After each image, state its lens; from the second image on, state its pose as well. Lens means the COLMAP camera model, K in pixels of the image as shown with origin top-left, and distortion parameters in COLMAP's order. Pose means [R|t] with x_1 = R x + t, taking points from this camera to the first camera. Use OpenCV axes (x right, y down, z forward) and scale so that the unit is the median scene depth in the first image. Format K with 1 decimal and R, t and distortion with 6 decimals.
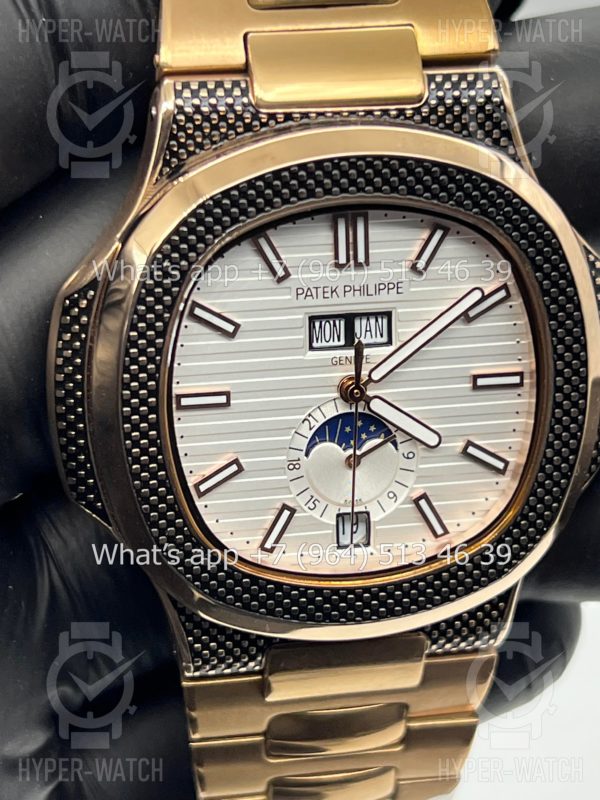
lens RADIAL K [[1926.9, 0, 292.4], [0, 1926.9, 392.6], [0, 0, 1]] dist [0.209820, 0.000000]
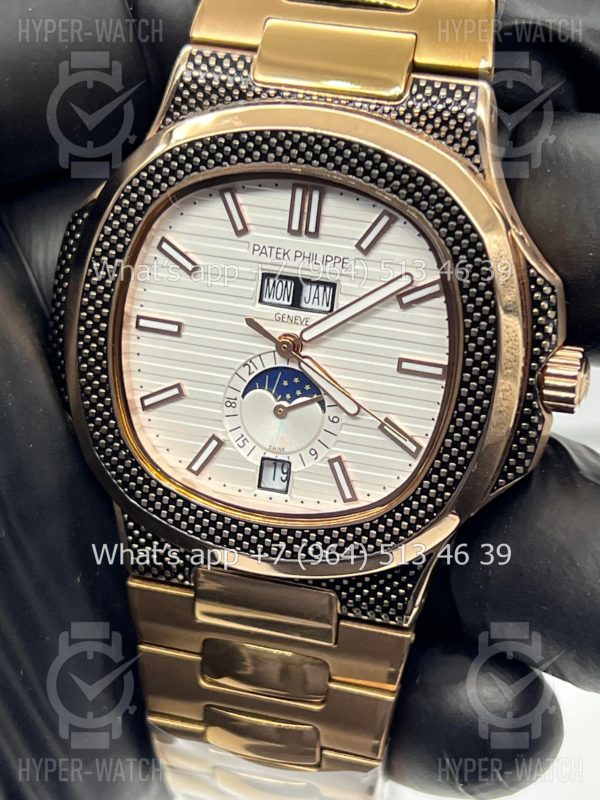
lens RADIAL K [[1926.9, 0, 330.5], [0, 1926.9, 427.1], [0, 0, 1]] dist [0.209820, 0.000000]
pose [[0.886037, 0.209101, -0.413781, 0.520841], [-0.237908, 0.971108, -0.018697, 0.058721], [0.397916, 0.115008, 0.910185, 0.007497]]
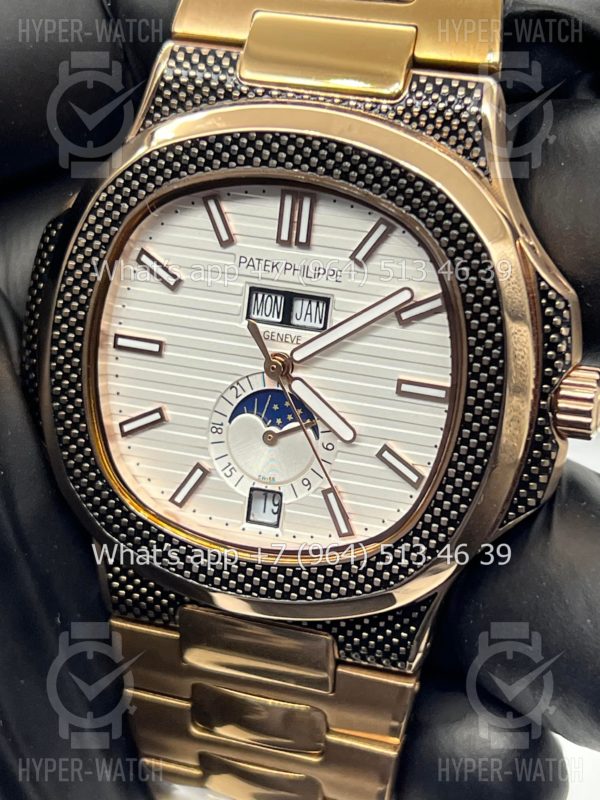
lens RADIAL K [[1926.9, 0, 324.9], [0, 1926.9, 402.3], [0, 0, 1]] dist [0.209820, 0.000000]
pose [[0.872498, 0.199192, -0.446172, 0.509303], [-0.236153, 0.971308, -0.028165, 0.039568], [0.427760, 0.129939, 0.894504, 0.105984]]
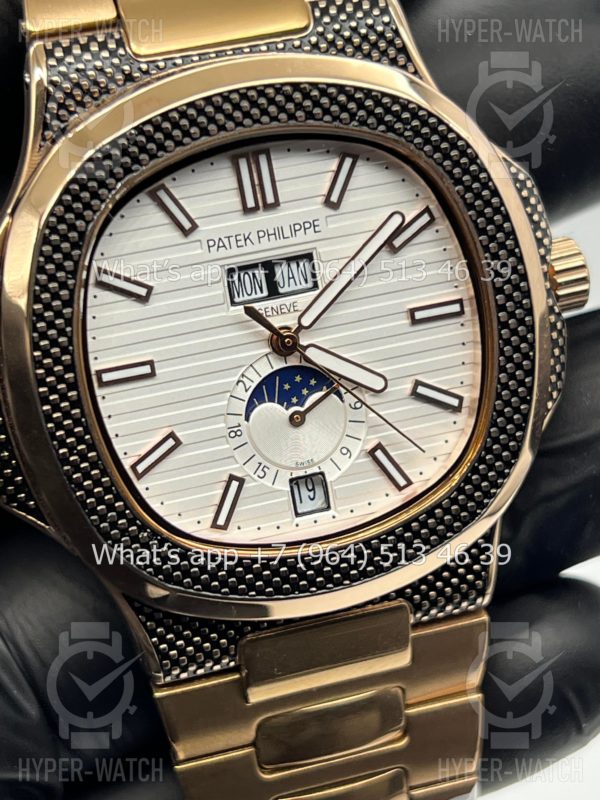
lens RADIAL K [[1926.9, 0, 295.1], [0, 1926.9, 402.2], [0, 0, 1]] dist [0.209820, 0.000000]
pose [[0.987650, -0.155970, 0.014860, 0.018003], [0.156676, 0.983060, -0.095111, 0.117314], [0.000226, 0.096265, 0.995356, 0.073232]]
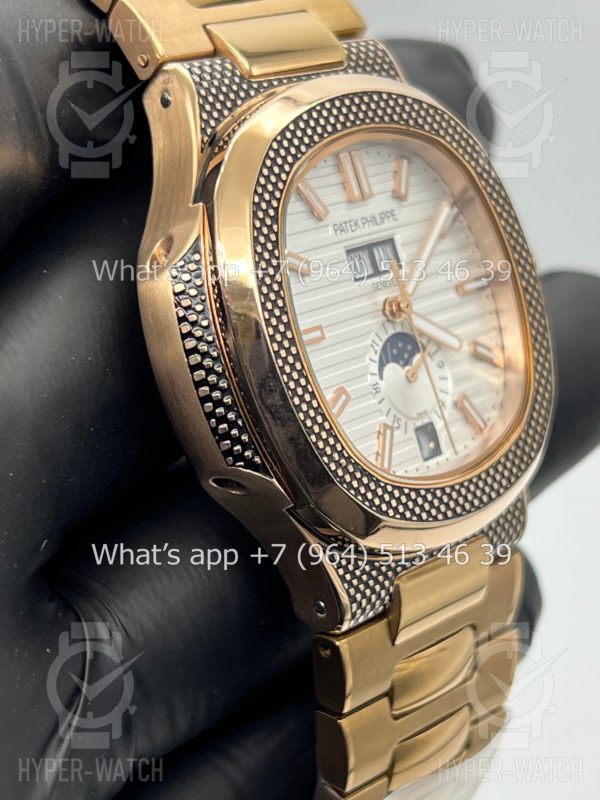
lens RADIAL K [[1926.9, 0, 297.4], [0, 1926.9, 396.5], [0, 0, 1]] dist [0.209820, 0.000000]
pose [[0.784556, -0.237049, 0.572957, -0.647217], [0.389573, 0.907332, -0.158057, 0.193817], [-0.482394, 0.347213, 0.804201, 0.168816]]
